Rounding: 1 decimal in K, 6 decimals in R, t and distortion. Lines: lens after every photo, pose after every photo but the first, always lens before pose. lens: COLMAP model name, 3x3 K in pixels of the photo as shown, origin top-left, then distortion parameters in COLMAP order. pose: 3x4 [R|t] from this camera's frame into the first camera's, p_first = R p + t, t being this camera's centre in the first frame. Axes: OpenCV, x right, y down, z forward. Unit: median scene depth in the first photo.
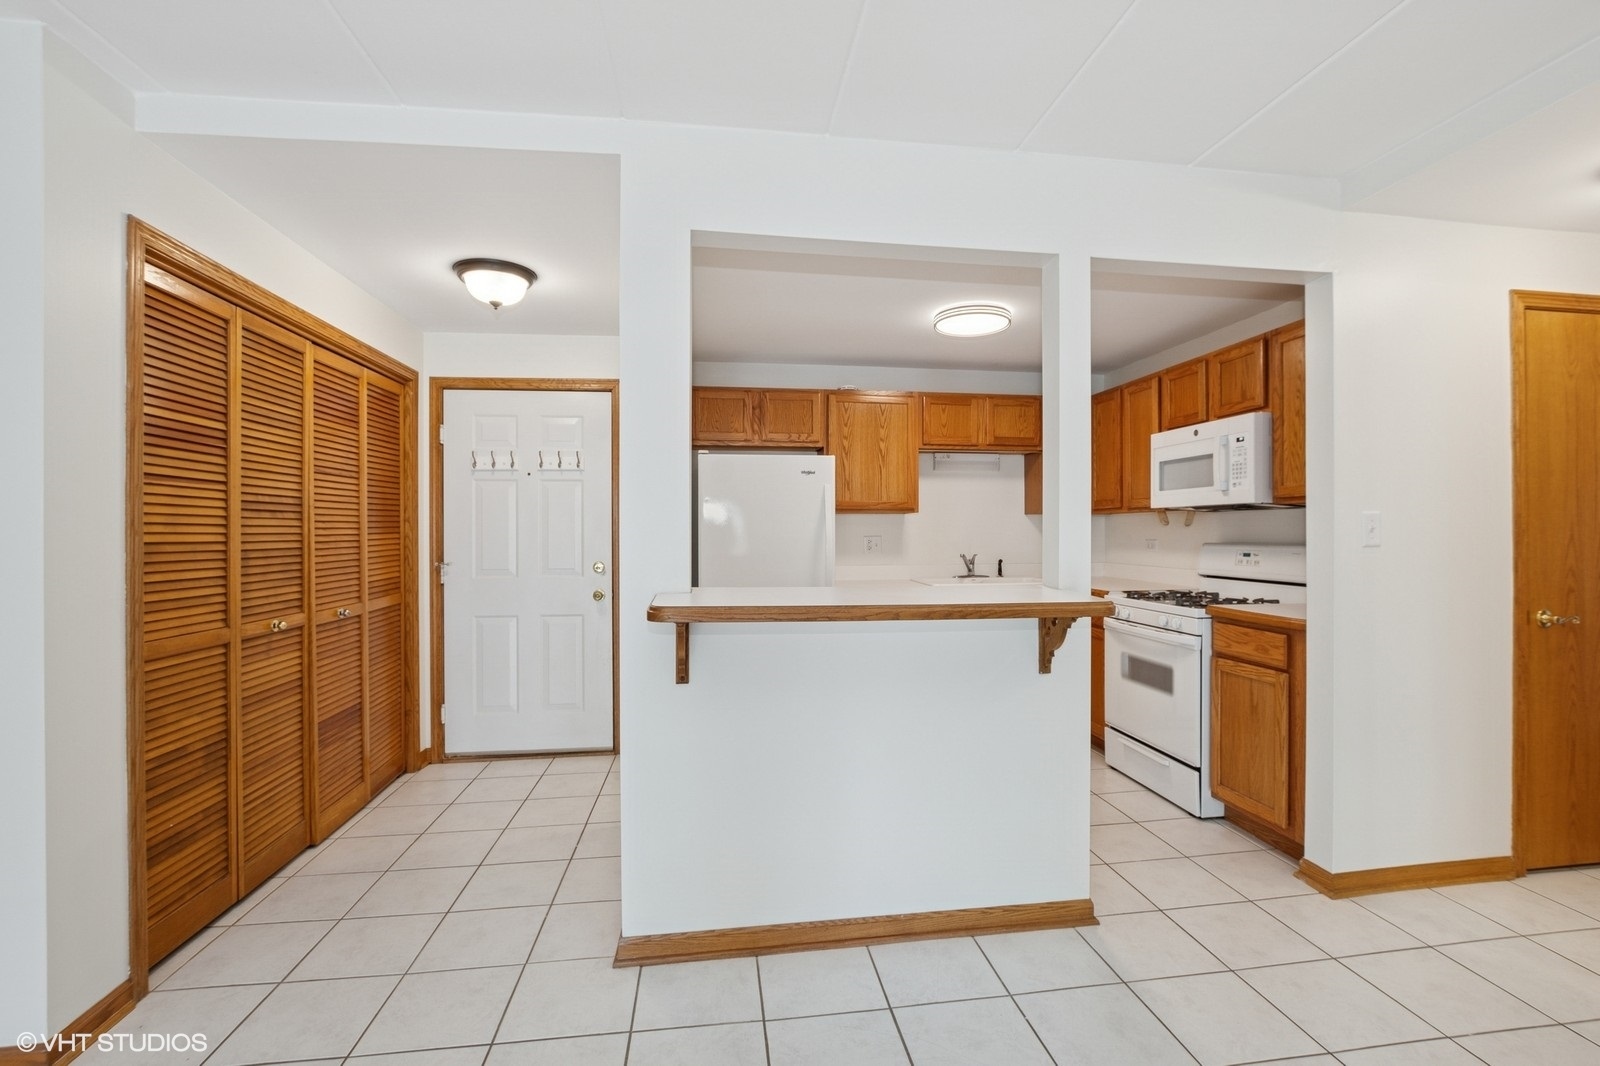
lens RADIAL K [[729.5, 0, 852.8], [0, 729.5, 531.4], [0, 0, 1]] dist [-0.002166, -0.000608]
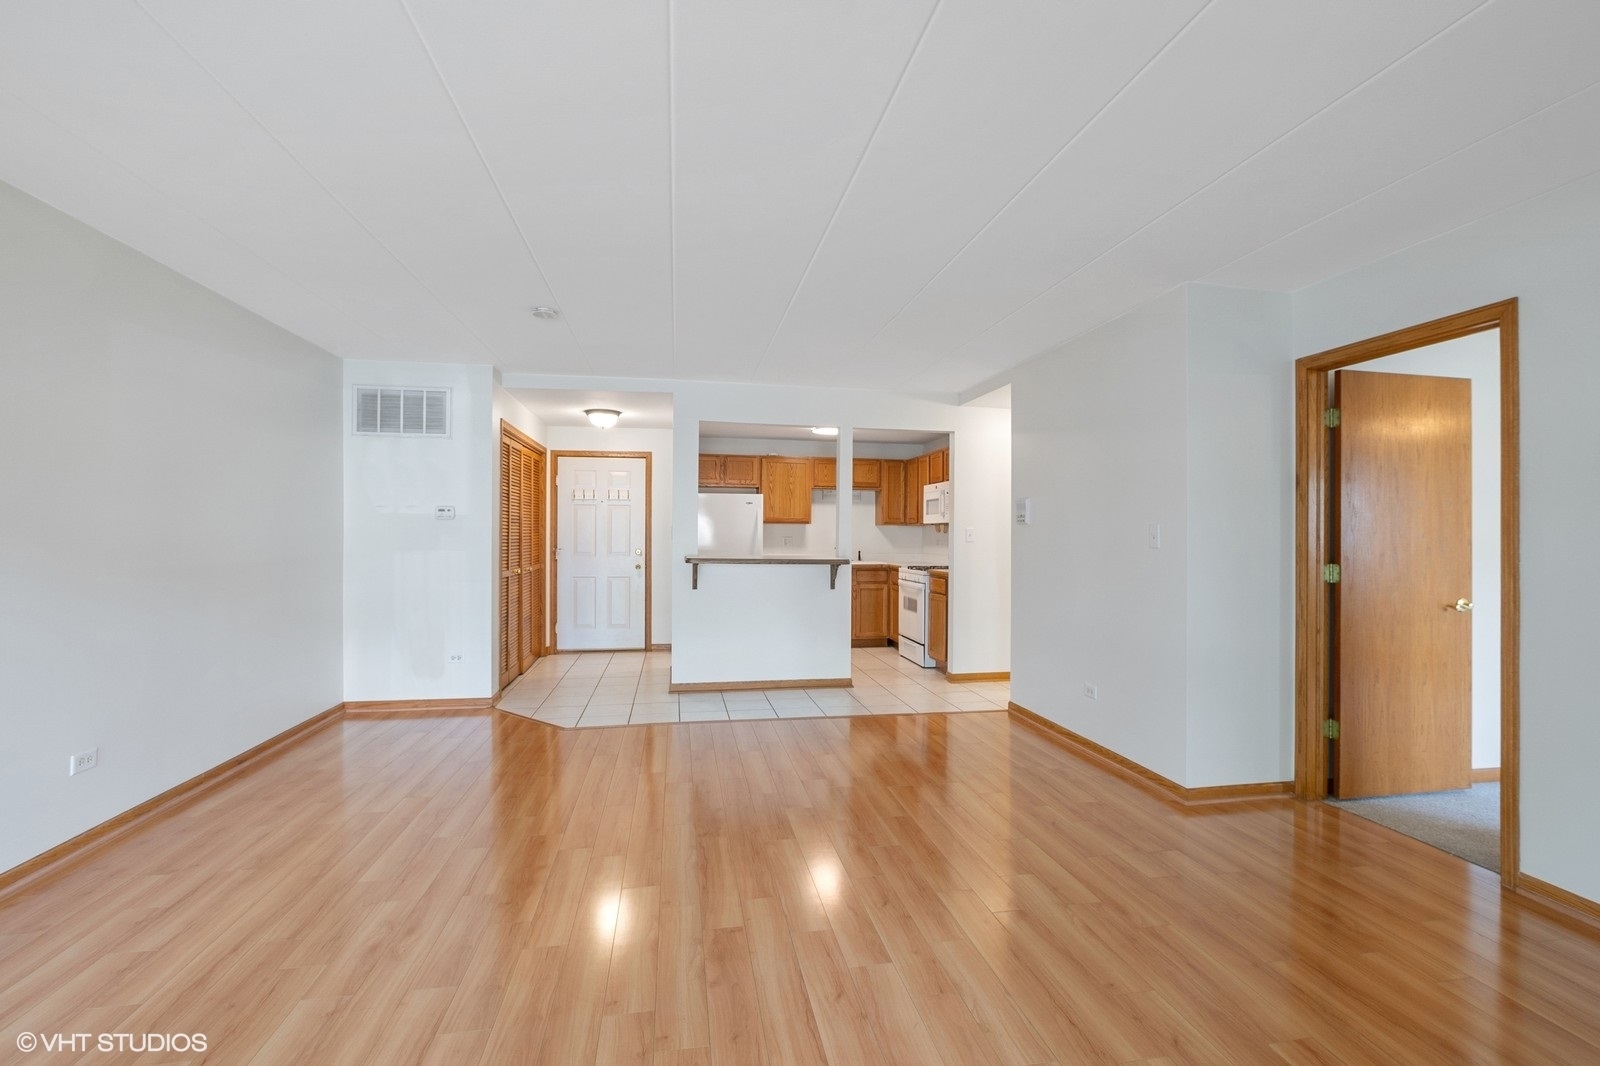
lens RADIAL K [[720.5, 0, 800.0], [0, 720.5, 533.0], [0, 0, 1]] dist [-0.025621, -0.000211]
pose [[0.999667, 0.009351, -0.024069, 0.135479], [-0.009367, 0.999956, -0.000567, -0.002605], [0.024062, 0.000792, 0.999710, -1.021434]]
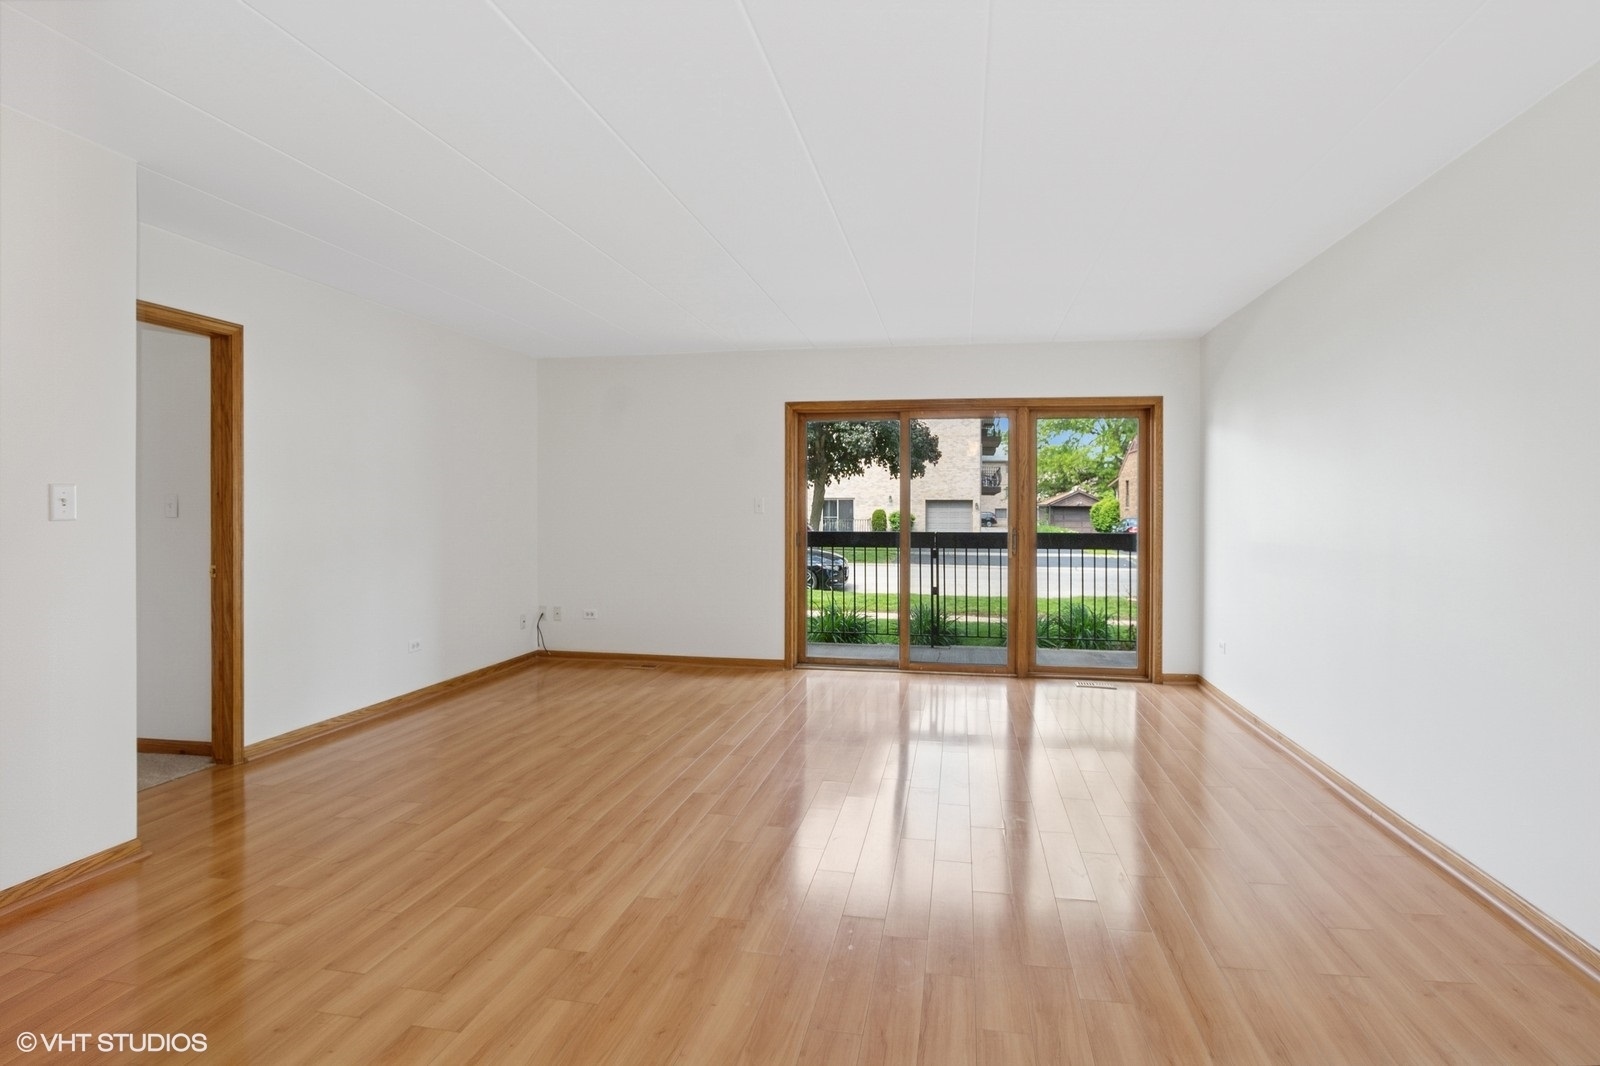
lens RADIAL K [[729.5, 0, 852.8], [0, 729.5, 531.4], [0, 0, 1]] dist [-0.002166, -0.000608]
pose [[-0.941007, -0.014662, 0.338070, -0.326492], [-0.004511, 0.999516, 0.030793, -0.006444], [-0.338358, 0.027451, -0.940617, 0.463320]]
